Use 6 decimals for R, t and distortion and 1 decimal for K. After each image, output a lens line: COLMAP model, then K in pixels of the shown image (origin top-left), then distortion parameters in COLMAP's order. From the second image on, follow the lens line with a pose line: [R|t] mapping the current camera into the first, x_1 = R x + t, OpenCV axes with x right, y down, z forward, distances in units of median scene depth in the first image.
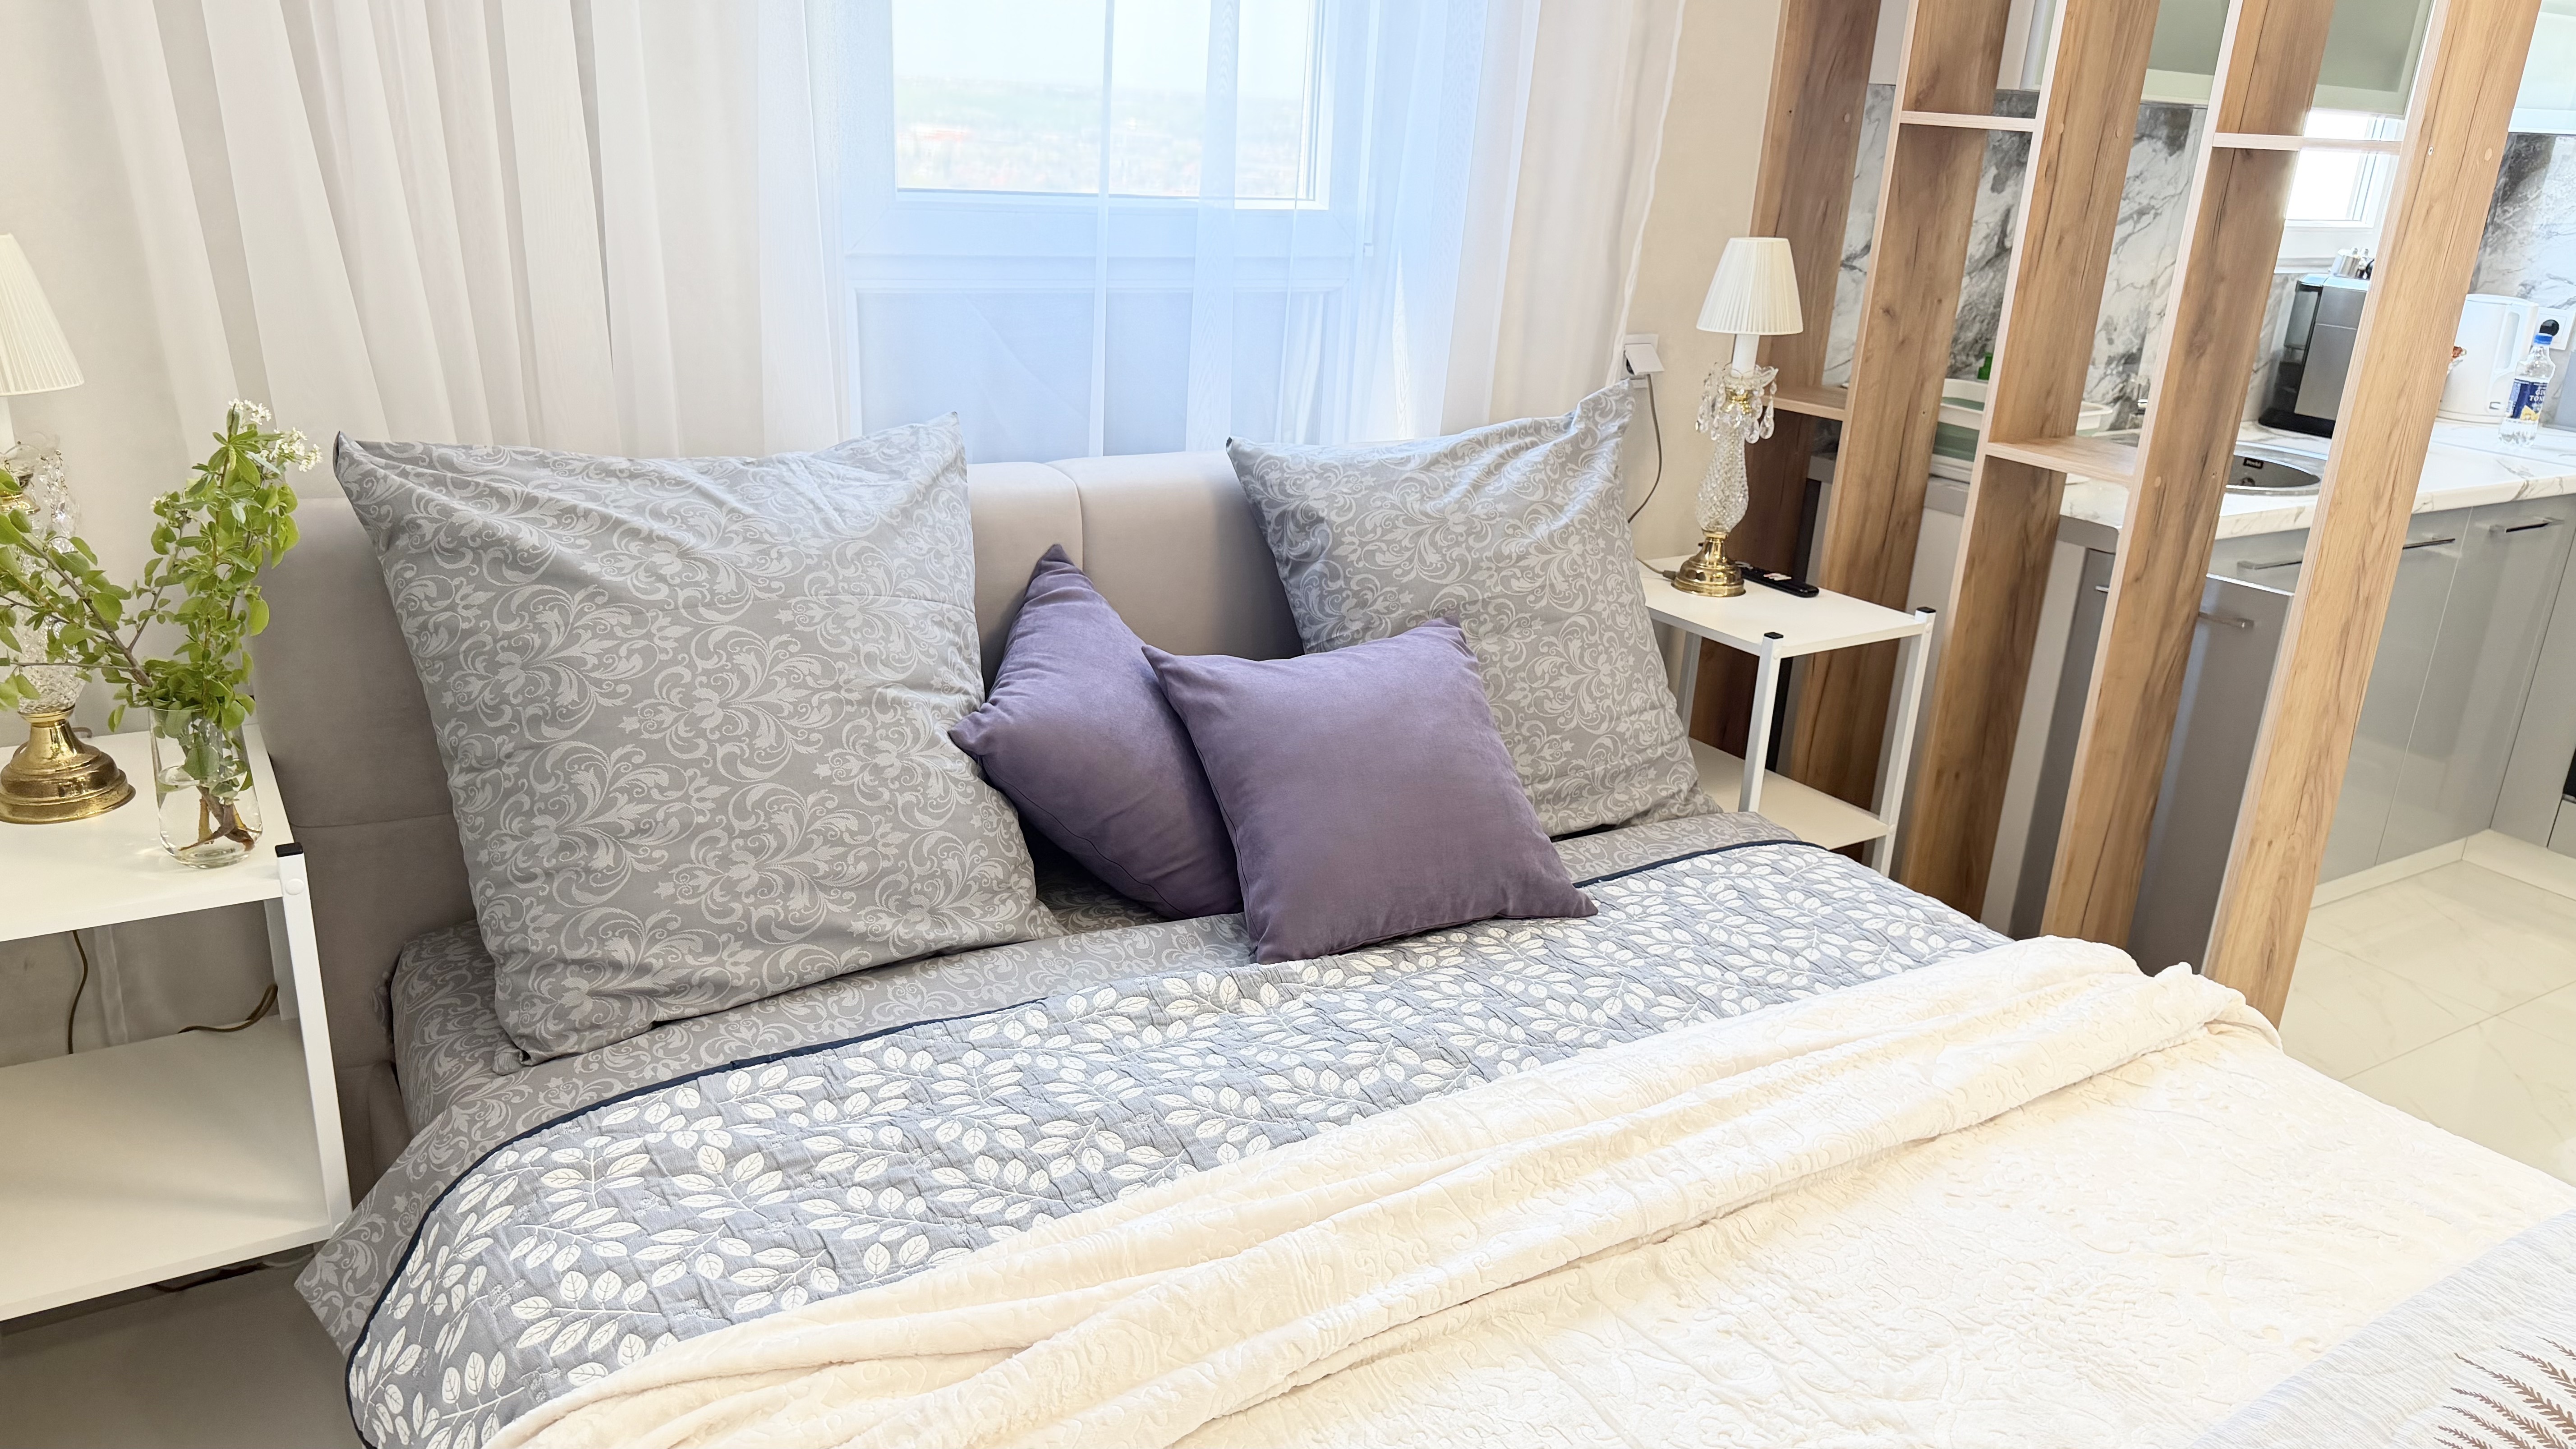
lens RADIAL K [[1791.4, 0, 1309.8], [0, 1791.4, 735.3], [0, 0, 1]] dist [-0.004379, -0.003908]
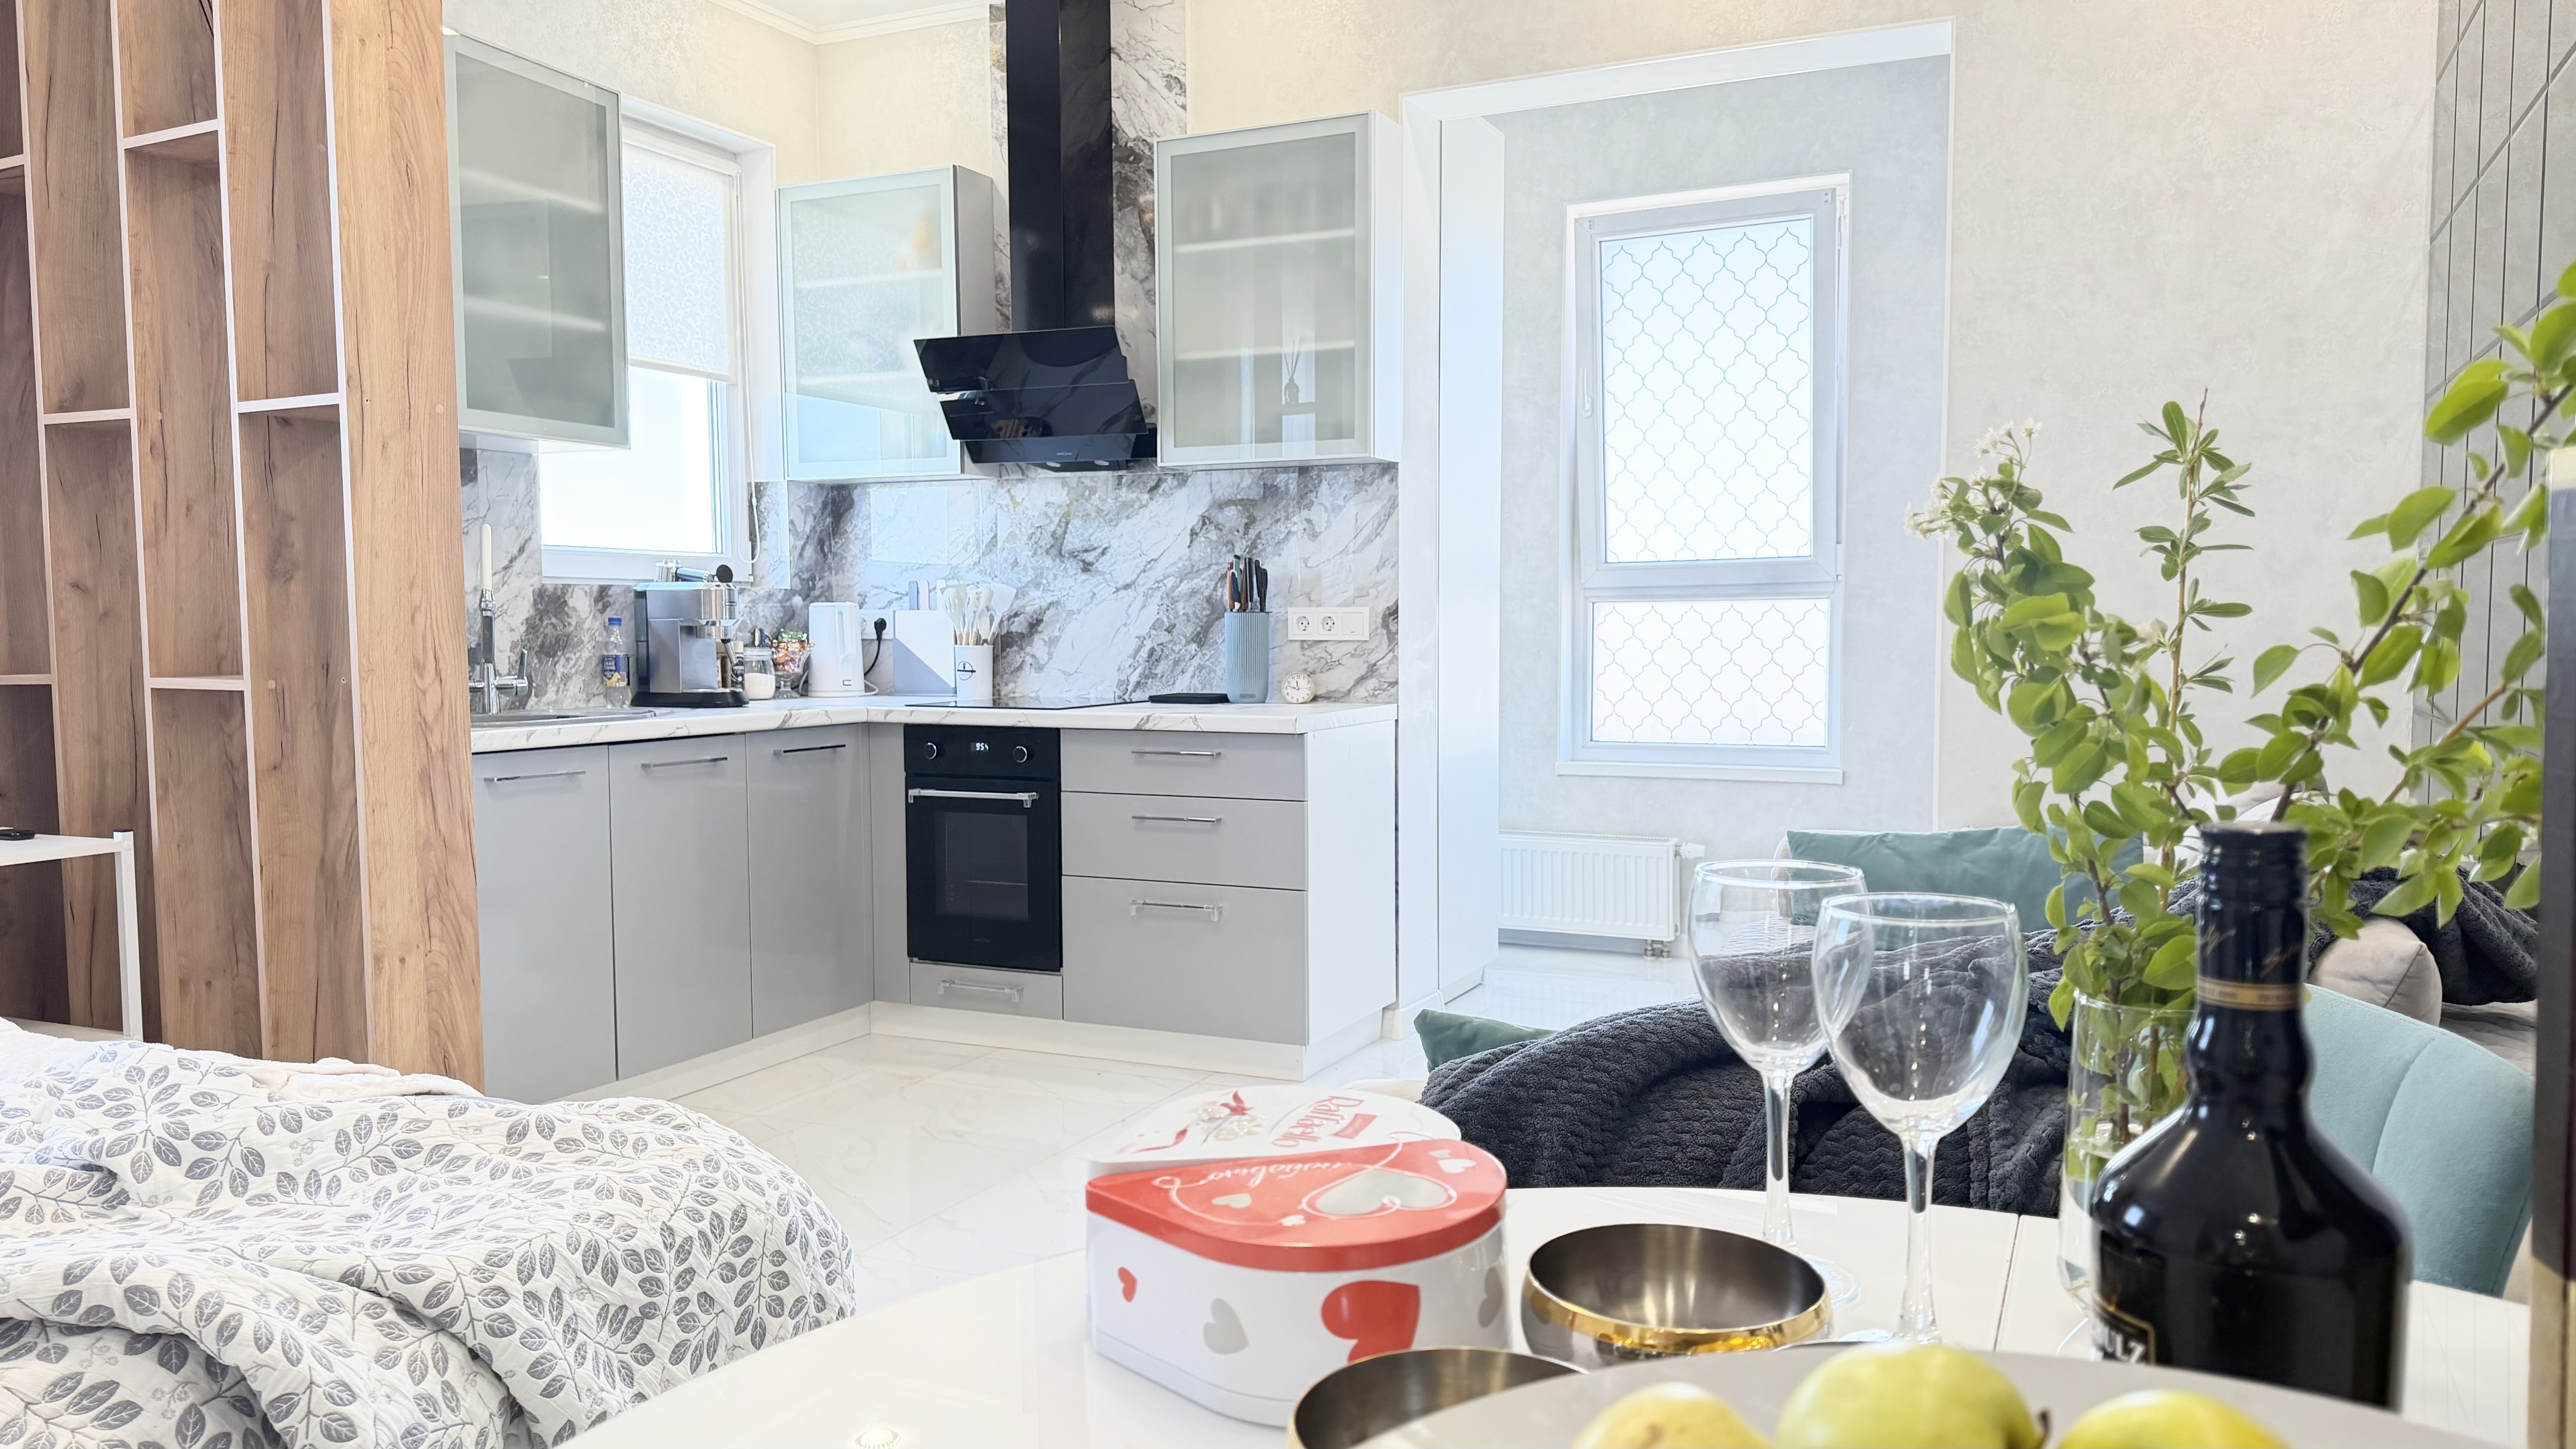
lens RADIAL K [[1794.1, 0, 1286.4], [0, 1794.1, 746.7], [0, 0, 1]] dist [0.030209, -0.037404]
pose [[0.845217, -0.093649, 0.526154, 0.359084], [0.226091, 0.954743, -0.193261, 0.251771], [-0.484243, 0.282306, 0.828138, -0.281485]]
